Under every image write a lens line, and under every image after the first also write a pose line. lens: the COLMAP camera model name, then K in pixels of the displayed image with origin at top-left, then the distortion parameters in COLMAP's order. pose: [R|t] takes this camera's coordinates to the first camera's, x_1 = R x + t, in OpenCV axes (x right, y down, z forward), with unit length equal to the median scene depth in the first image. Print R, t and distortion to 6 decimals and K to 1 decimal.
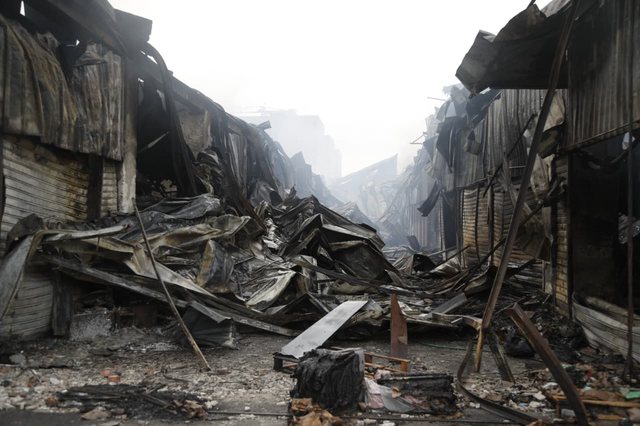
lens RADIAL K [[583.0, 0, 320.0], [0, 583.0, 213.0], [0, 0, 1]] dist [0.005623, 0.016243]
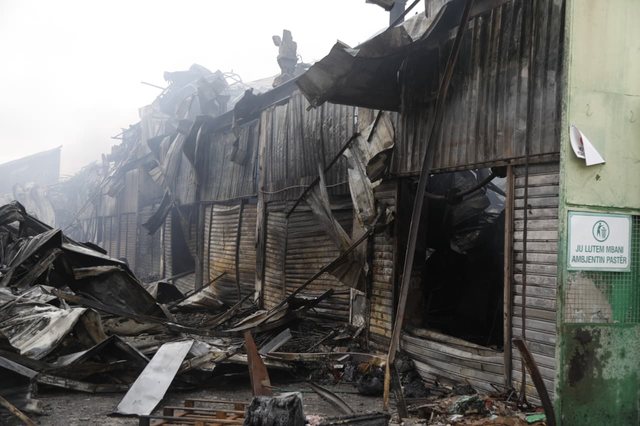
lens RADIAL K [[749.1, 0, 324.9], [0, 749.1, 213.2], [0, 0, 1]] dist [0.078284, 0.022414]
pose [[0.873715, 0.047058, 0.484156, -0.247515], [-0.037853, 0.998869, -0.028776, -0.005965], [-0.484963, 0.006816, 0.874508, -0.017187]]
